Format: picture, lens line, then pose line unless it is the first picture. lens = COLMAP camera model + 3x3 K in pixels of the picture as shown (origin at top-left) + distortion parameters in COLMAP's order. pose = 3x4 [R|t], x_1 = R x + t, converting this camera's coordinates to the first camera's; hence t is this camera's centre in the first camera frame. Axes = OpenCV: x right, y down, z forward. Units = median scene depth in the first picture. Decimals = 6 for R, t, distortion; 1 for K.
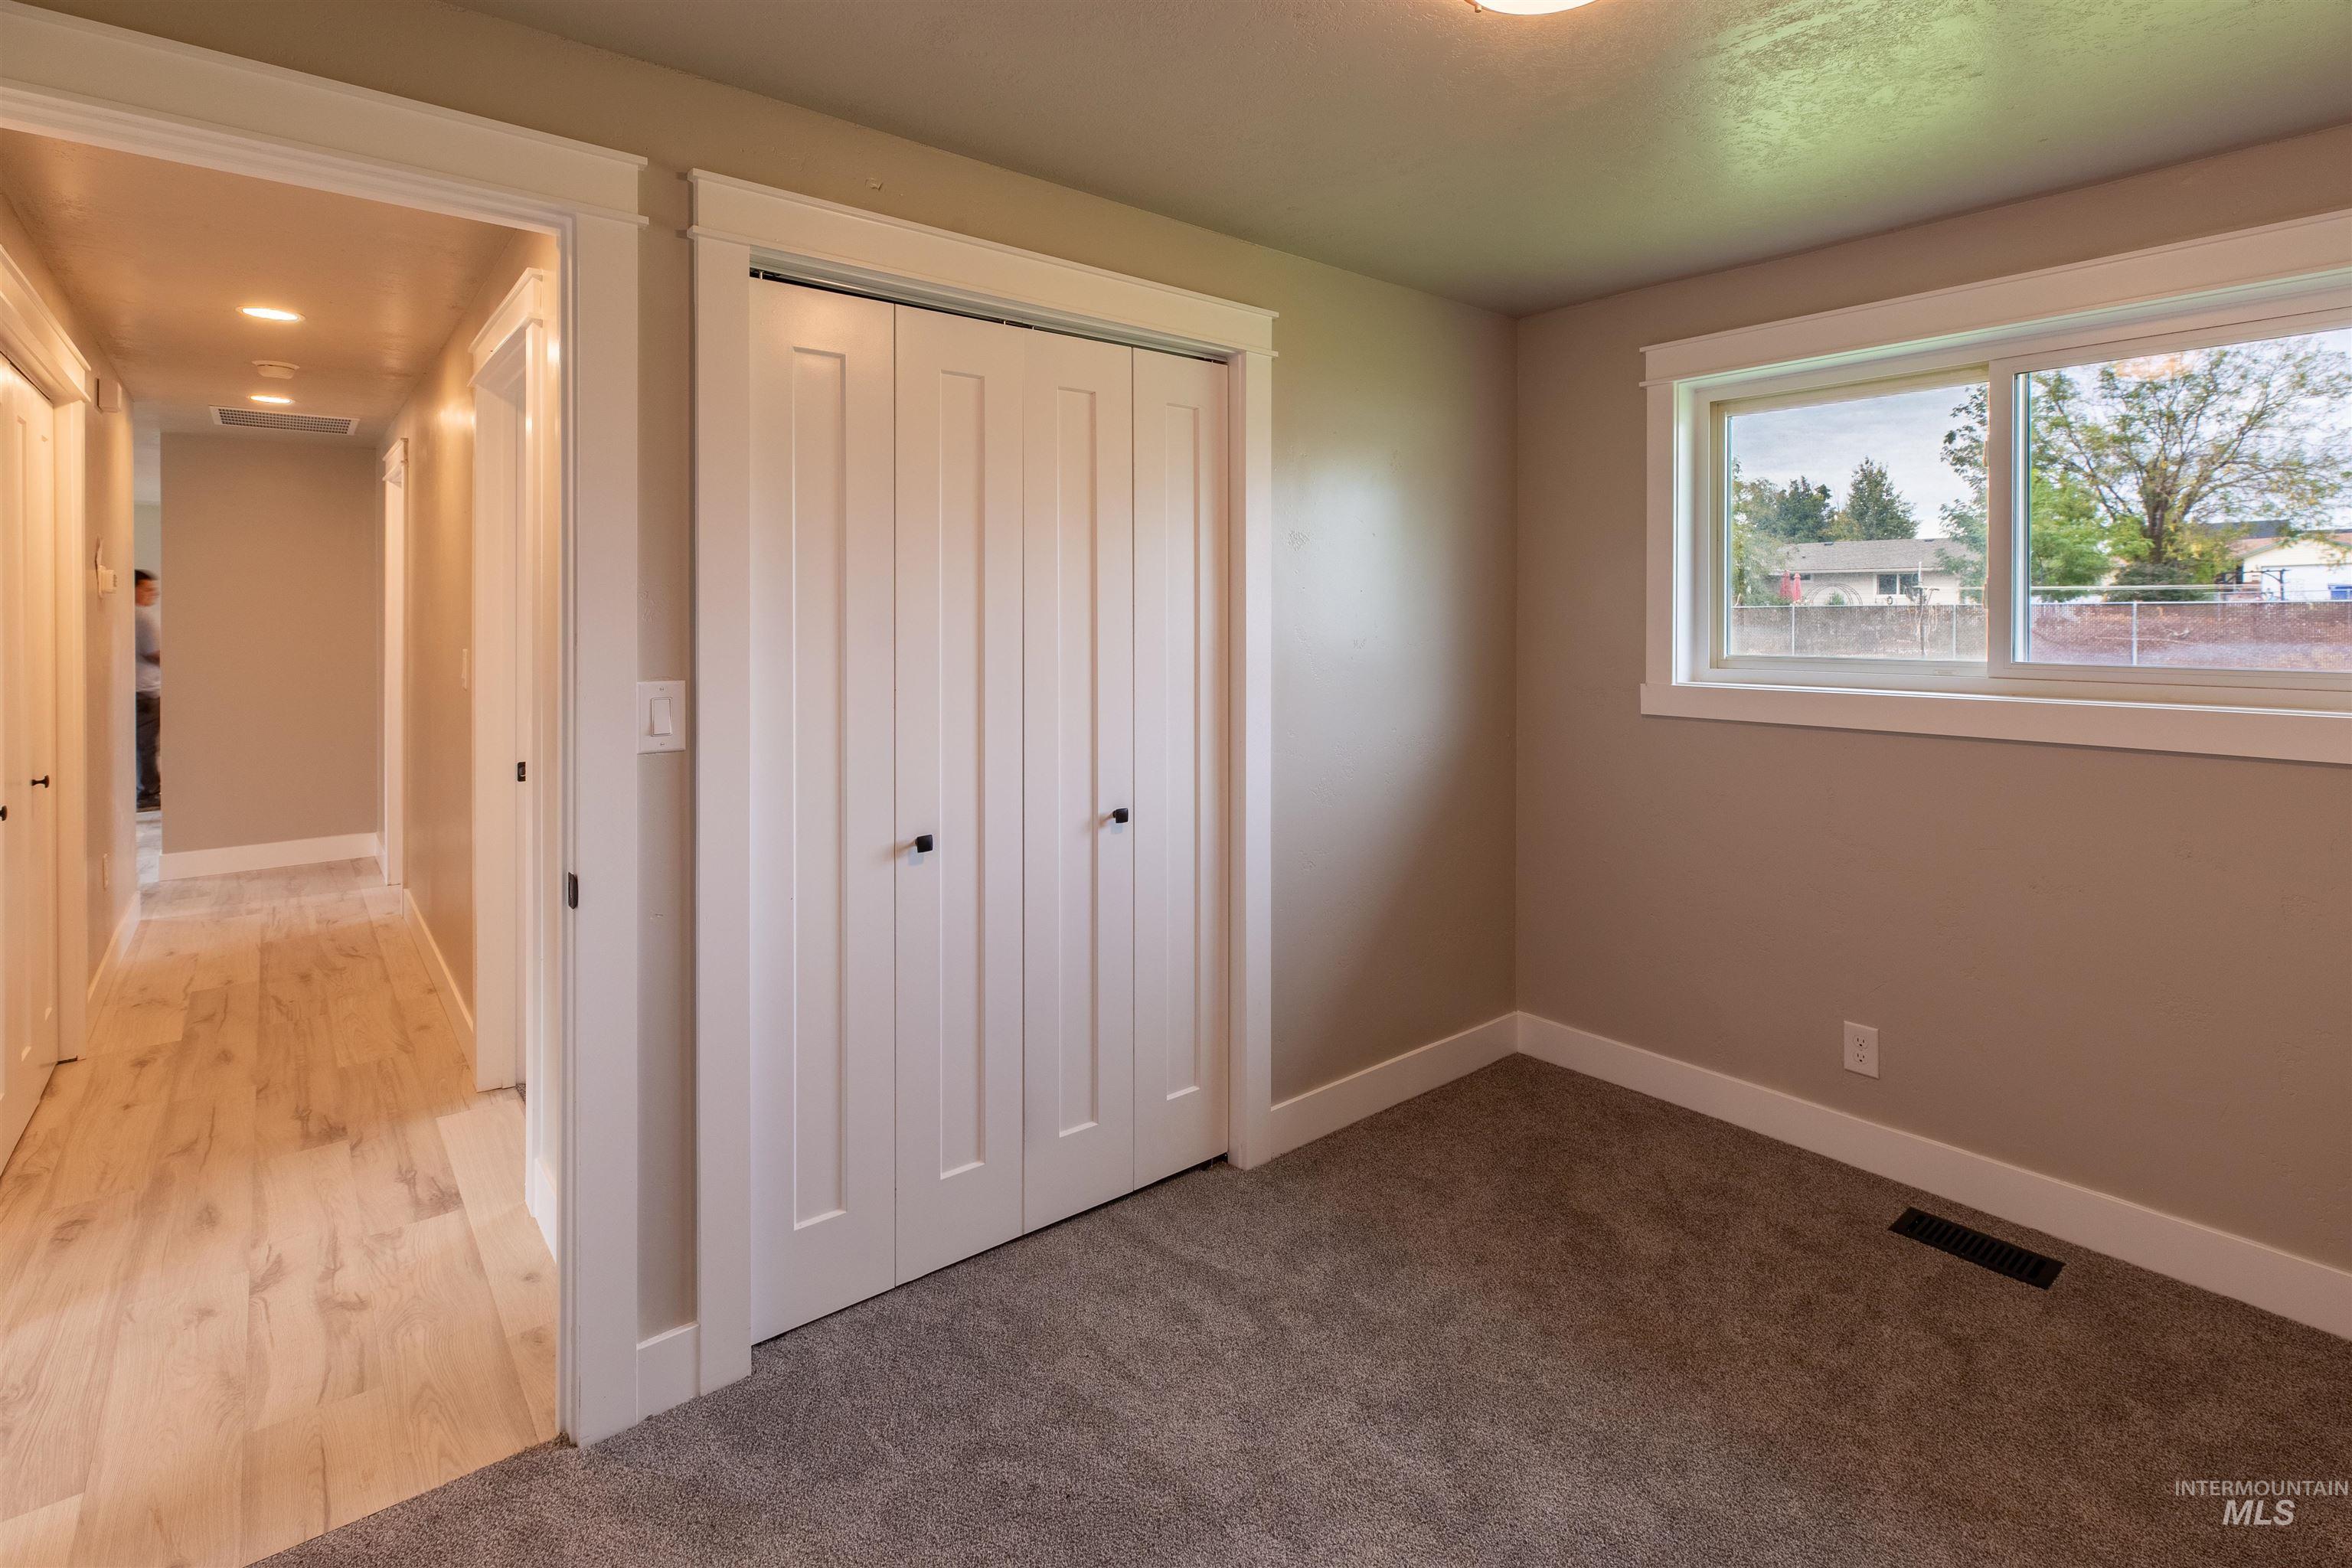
lens RADIAL K [[1083.2, 0, 1175.4], [0, 1083.2, 806.1], [0, 0, 1]] dist [0.003474, 0.000232]
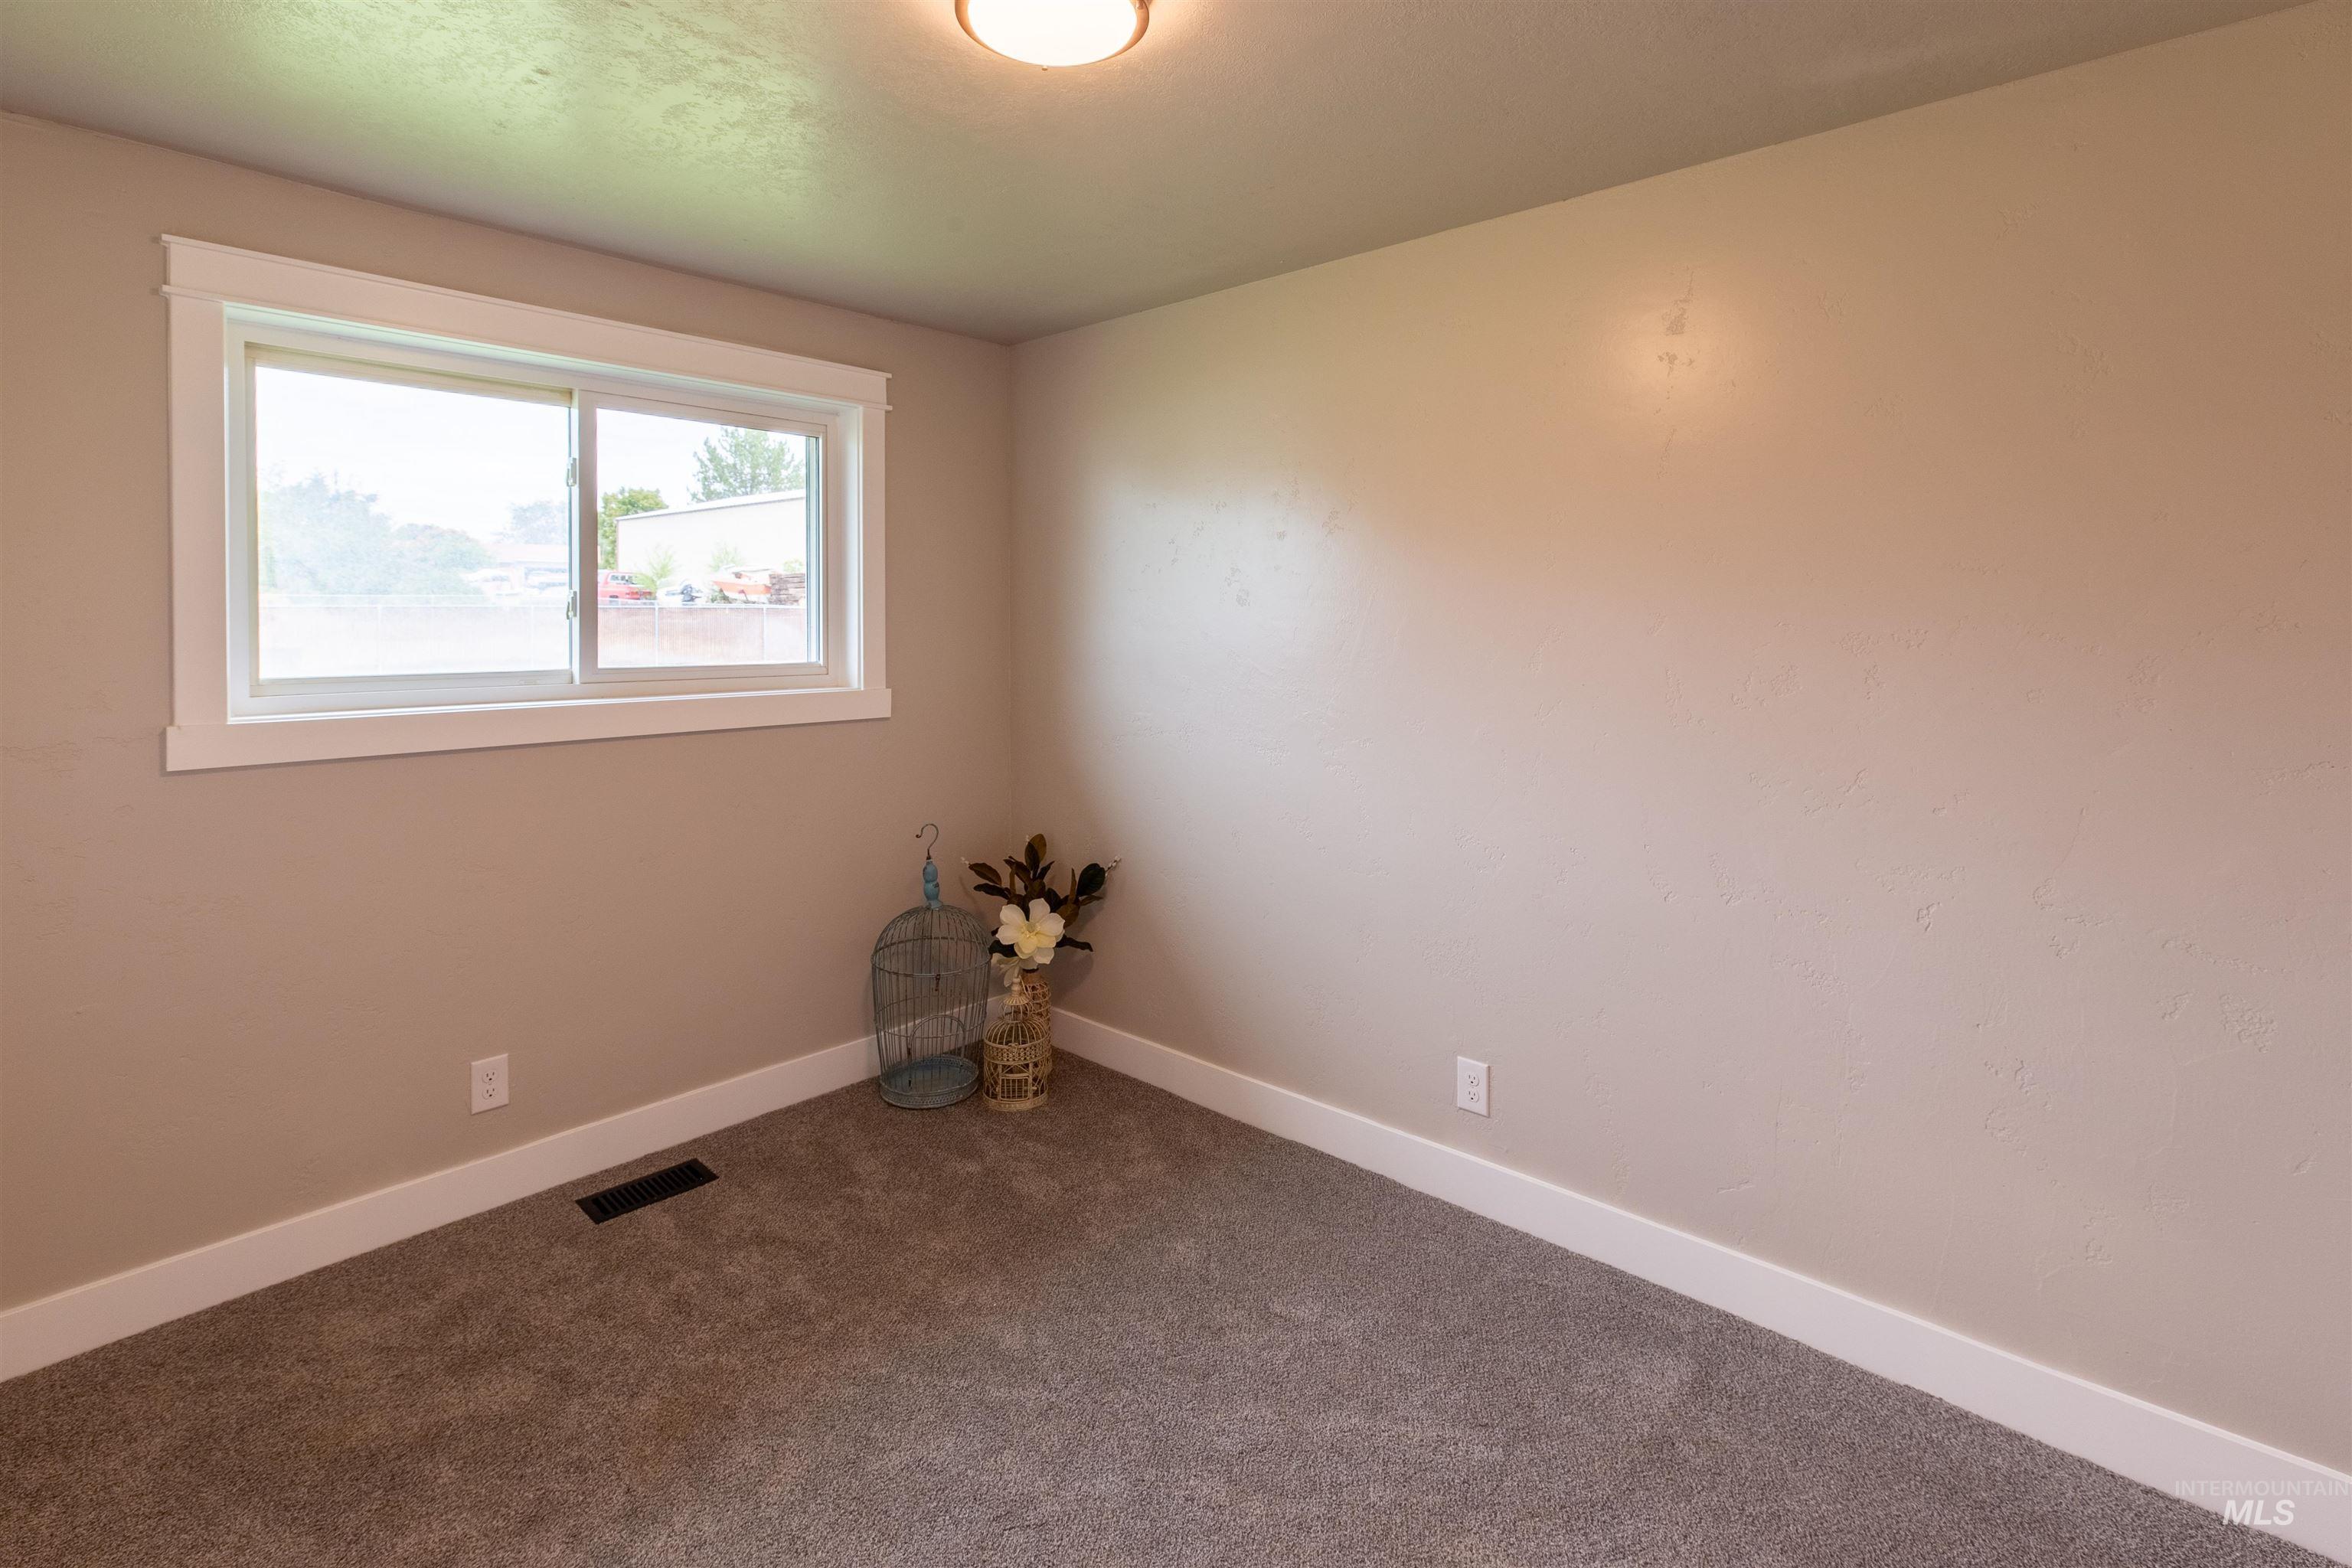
lens RADIAL K [[1083.2, 0, 1175.4], [0, 1083.2, 806.1], [0, 0, 1]] dist [0.003474, 0.000232]
pose [[-0.124967, -0.171113, 0.977294, -0.363041], [0.172774, 0.966212, 0.191266, -0.097782], [-0.977002, 0.192753, -0.091181, 0.503834]]
